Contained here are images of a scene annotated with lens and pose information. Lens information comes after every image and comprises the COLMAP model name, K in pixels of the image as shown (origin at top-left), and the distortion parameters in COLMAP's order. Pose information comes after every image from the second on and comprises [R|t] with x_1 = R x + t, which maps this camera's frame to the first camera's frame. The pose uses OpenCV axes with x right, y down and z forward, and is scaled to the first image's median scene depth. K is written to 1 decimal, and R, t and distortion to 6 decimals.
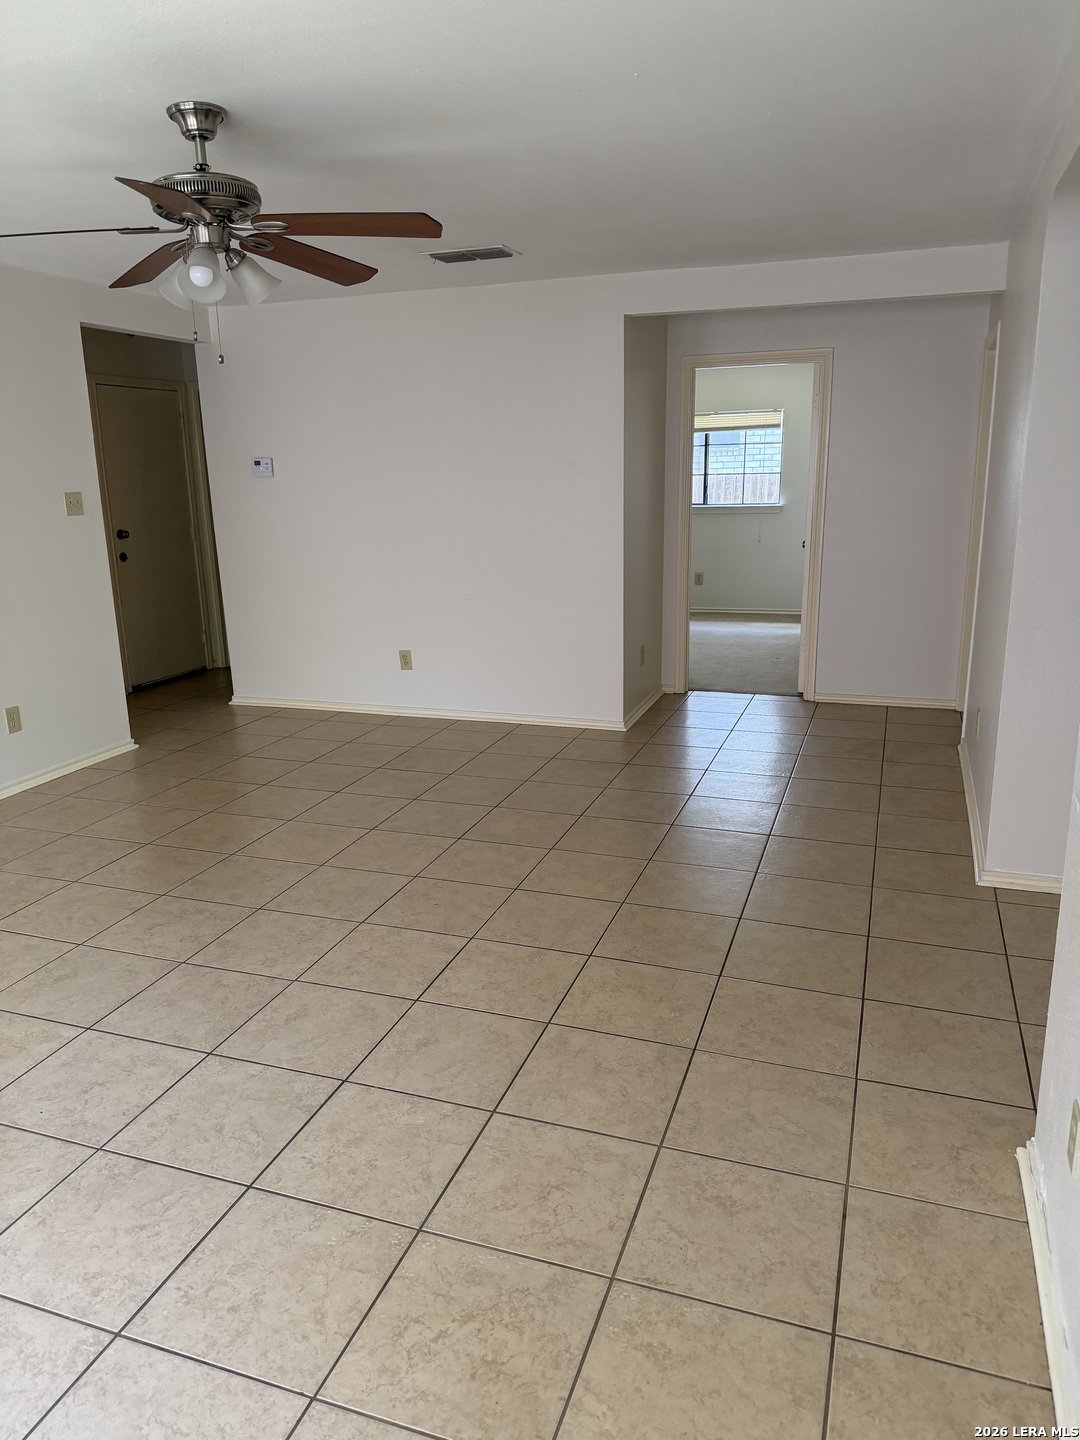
lens RADIAL K [[1014.6, 0, 540.0], [0, 1014.6, 720.0], [0, 0, 1]] dist [0.115233, -0.175629]
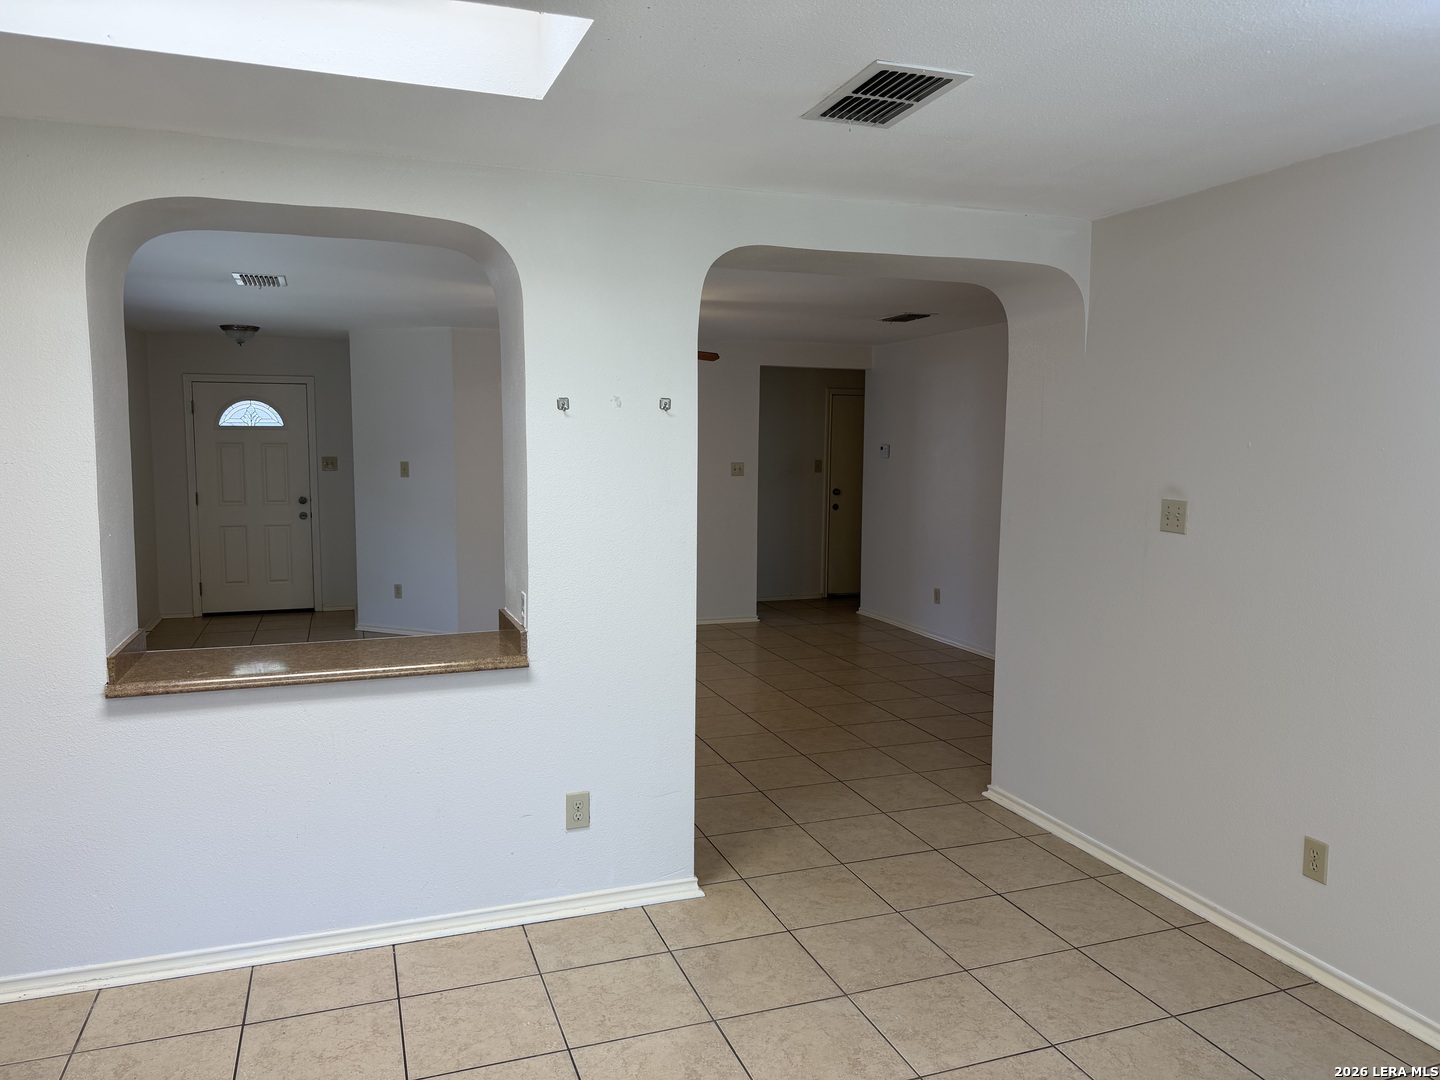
lens RADIAL K [[1011.8, 0, 720.0], [0, 1011.8, 540.0], [0, 0, 1]] dist [0.145501, -0.229472]
pose [[0.638944, 0.102103, -0.762447, 1.504110], [-0.211225, 0.976342, -0.046264, -0.022404], [0.739686, 0.190608, 0.645394, -0.139330]]
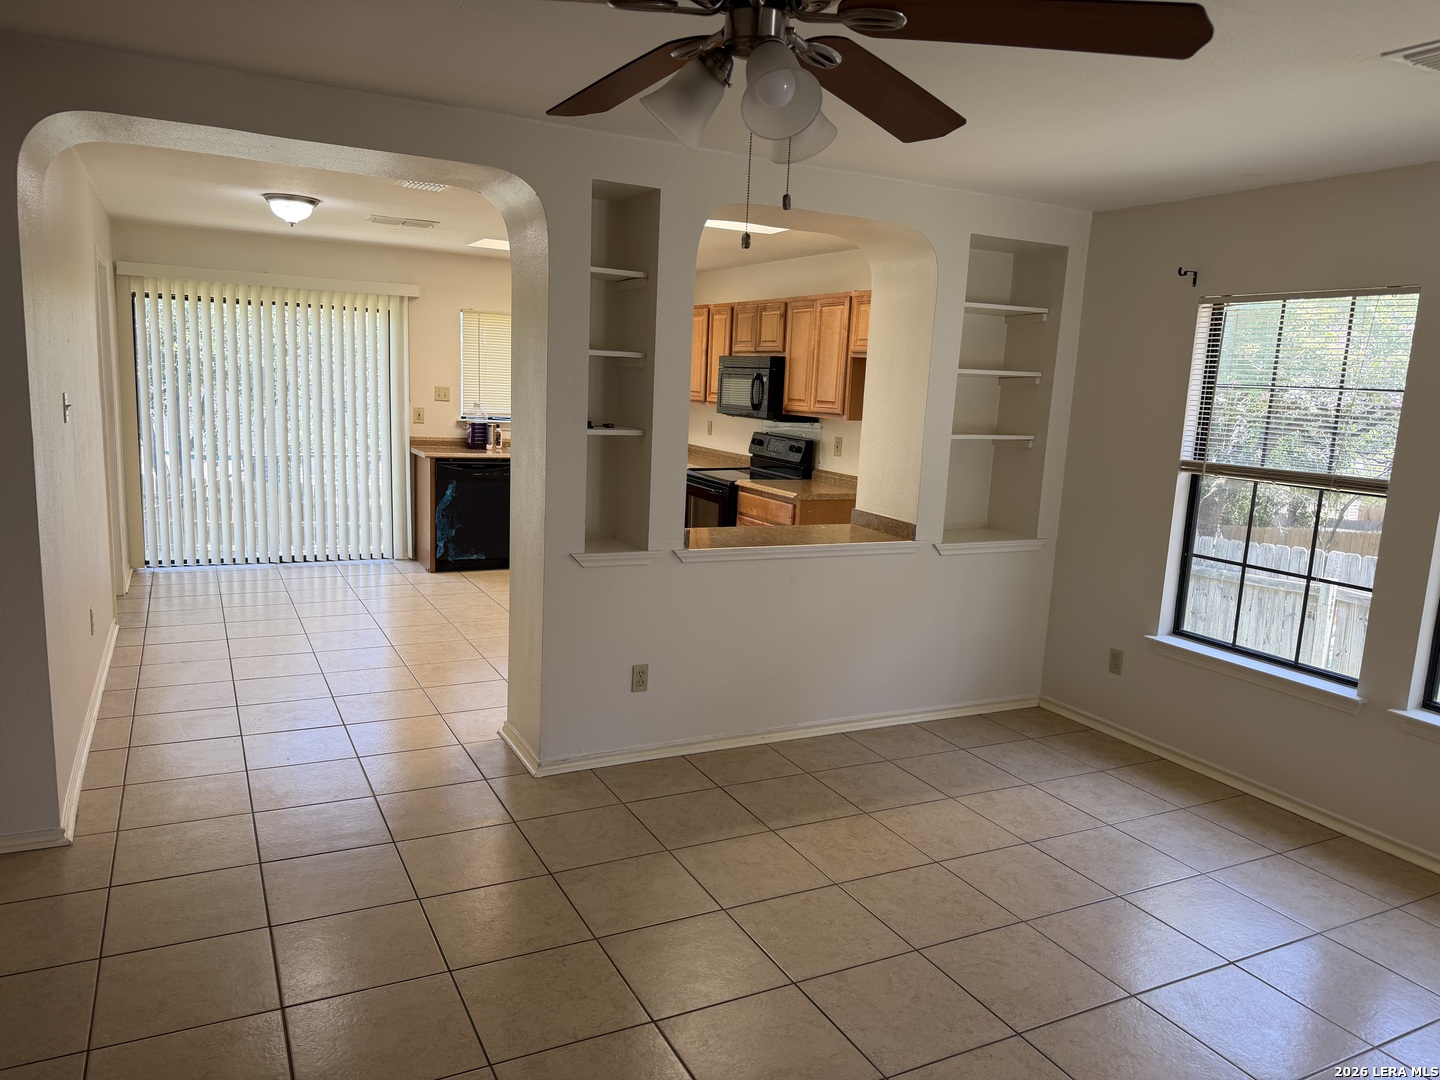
lens RADIAL K [[1014.6, 0, 728.8], [0, 1014.6, 537.4], [0, 0, 1]] dist [0.115233, -0.175629]
pose [[-0.733426, -0.123672, 0.668425, -0.730858], [0.135026, 0.937213, 0.321560, -0.391168], [-0.666224, 0.326095, -0.670677, 1.489306]]
